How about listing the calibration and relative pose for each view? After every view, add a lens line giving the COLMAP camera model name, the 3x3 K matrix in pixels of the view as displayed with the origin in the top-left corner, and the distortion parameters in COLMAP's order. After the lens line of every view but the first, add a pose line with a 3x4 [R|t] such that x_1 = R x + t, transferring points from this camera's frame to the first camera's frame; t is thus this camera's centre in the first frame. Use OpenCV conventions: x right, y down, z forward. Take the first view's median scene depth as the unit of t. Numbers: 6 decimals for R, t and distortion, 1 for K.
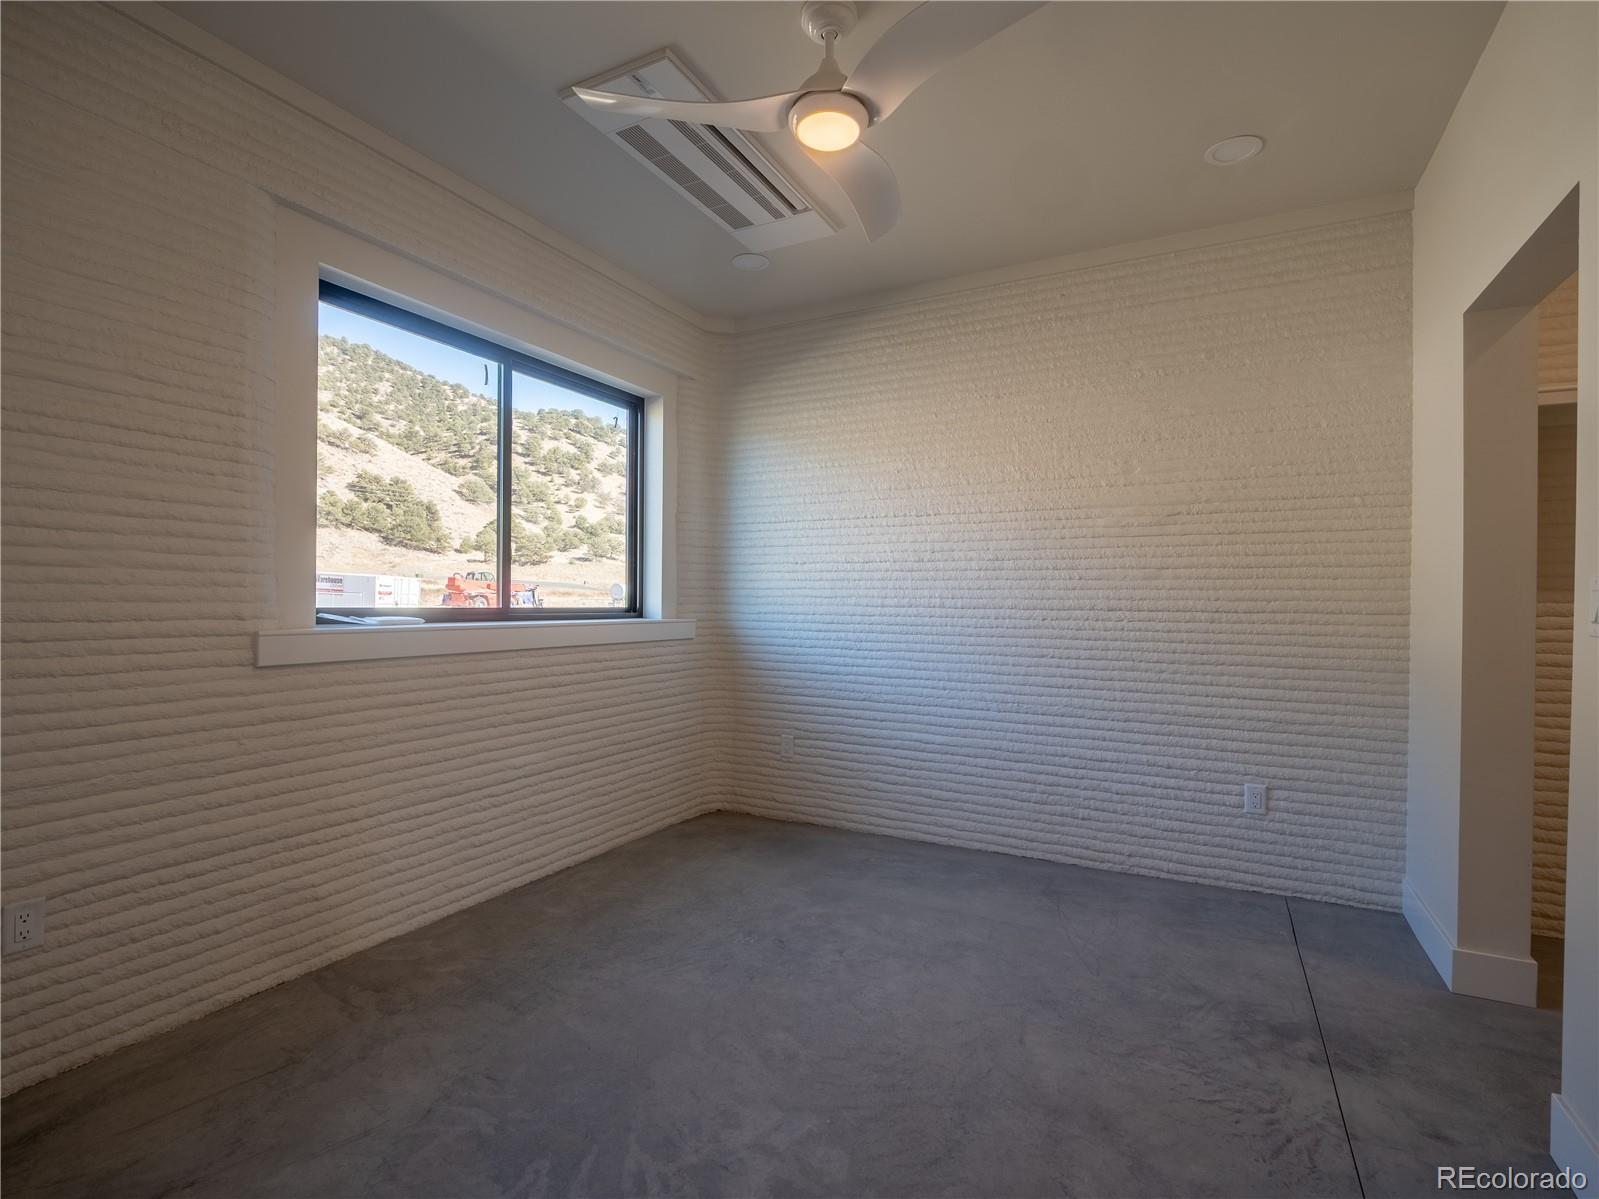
lens RADIAL K [[776.3, 0, 797.0], [0, 776.3, 608.1], [0, 0, 1]] dist [-0.003198, -0.000681]
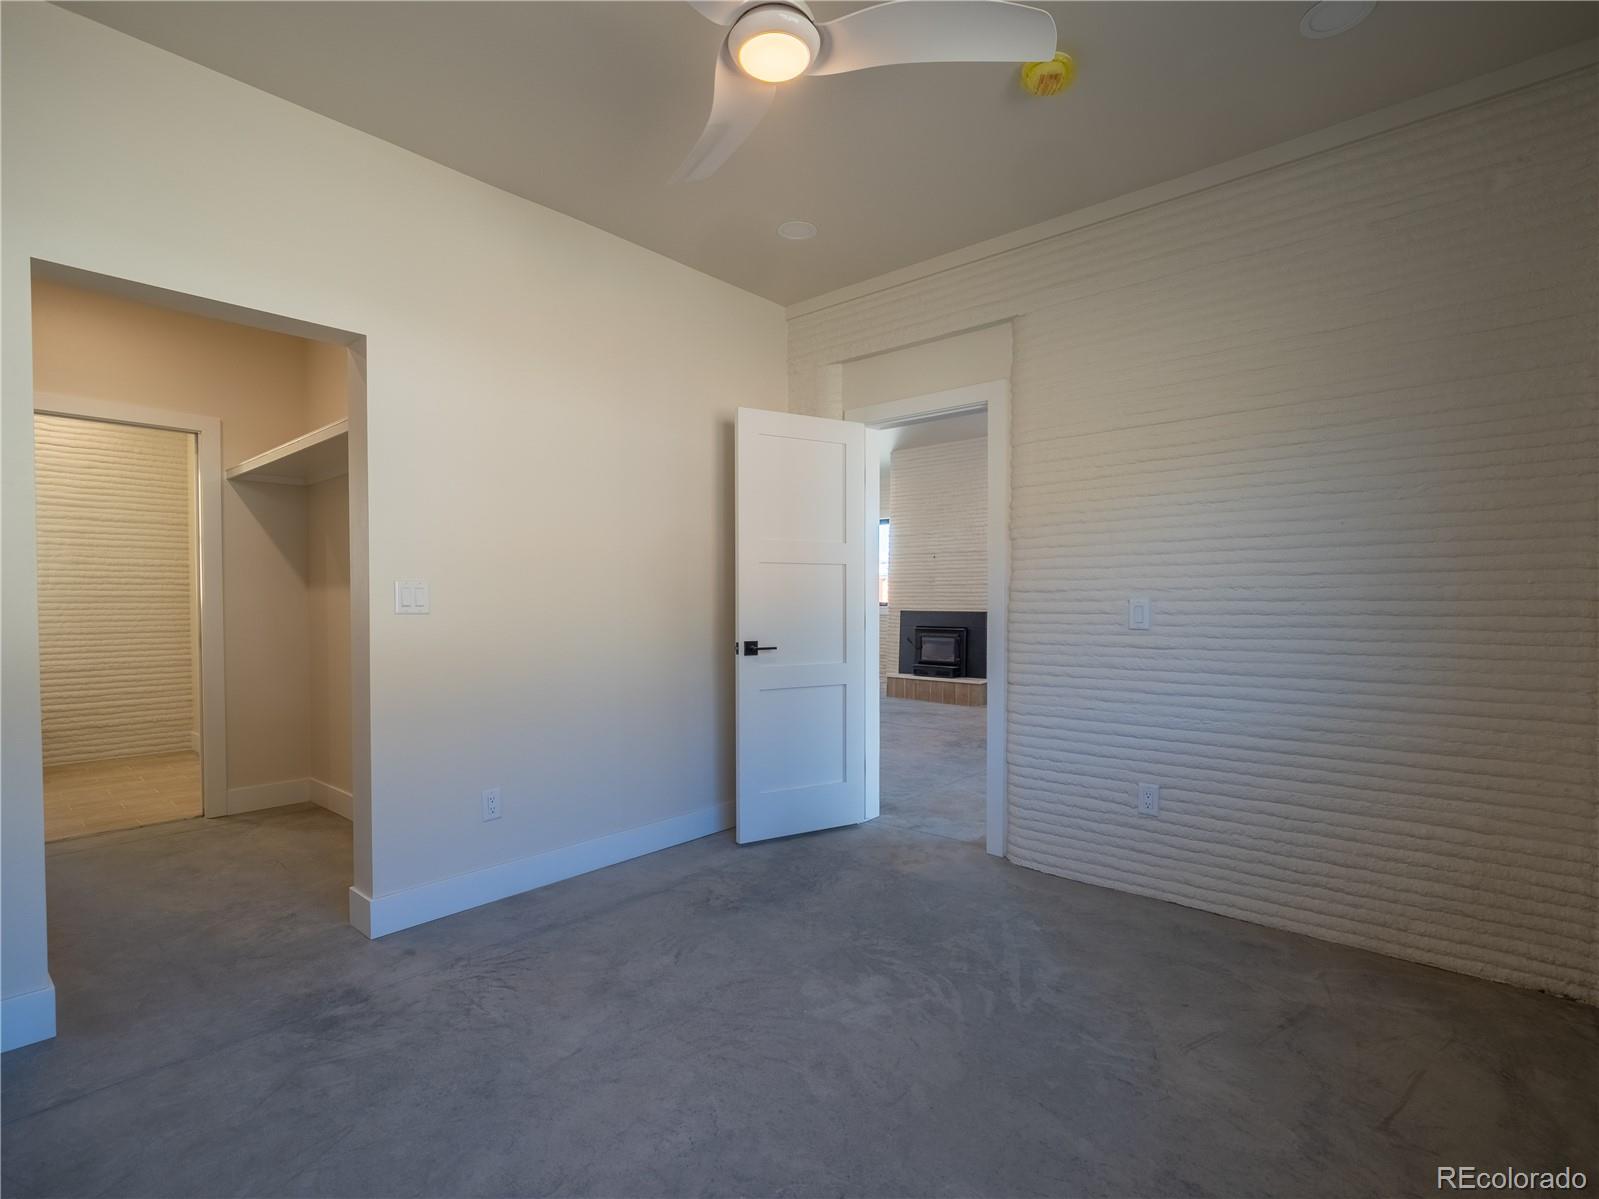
lens RADIAL K [[776.3, 0, 797.0], [0, 776.3, 608.1], [0, 0, 1]] dist [-0.003198, -0.000681]
pose [[-0.975363, -0.008879, 0.220426, -0.195239], [-0.004331, 0.999768, 0.021108, -0.013279], [-0.220562, 0.019633, -0.975175, 1.993807]]
